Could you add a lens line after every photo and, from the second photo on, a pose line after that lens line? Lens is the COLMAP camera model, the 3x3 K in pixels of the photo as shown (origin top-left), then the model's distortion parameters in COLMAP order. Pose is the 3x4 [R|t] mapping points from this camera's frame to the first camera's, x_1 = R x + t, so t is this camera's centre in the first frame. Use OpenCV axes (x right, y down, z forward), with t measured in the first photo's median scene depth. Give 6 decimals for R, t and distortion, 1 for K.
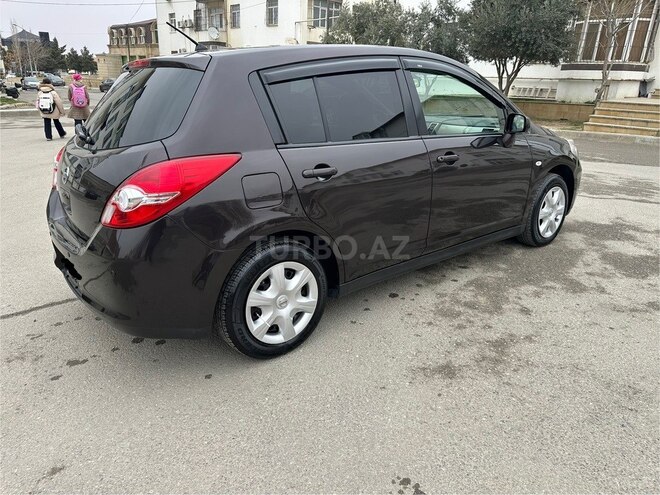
lens RADIAL K [[465.6, 0, 332.3], [0, 465.6, 247.7], [0, 0, 1]] dist [0.024184, -0.027468]
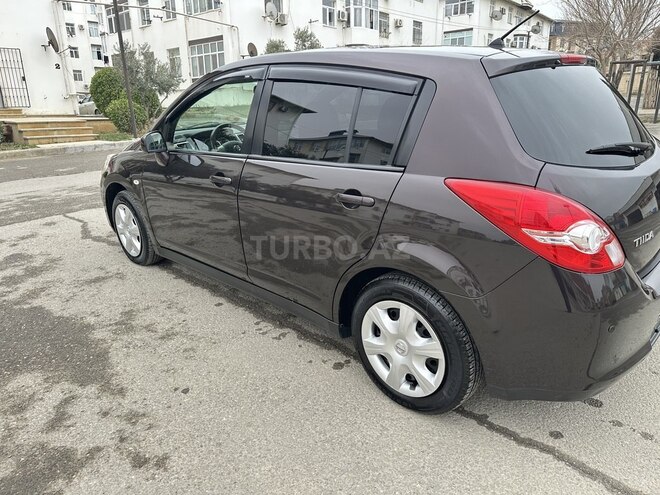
lens RADIAL K [[465.6, 0, 332.5], [0, 465.6, 248.7], [0, 0, 1]] dist [0.024184, -0.027468]
pose [[-0.126893, -0.317779, 0.939635, -0.986533], [0.348345, 0.872680, 0.342178, -0.423445], [-0.928738, 0.370737, -0.000040, 1.211294]]
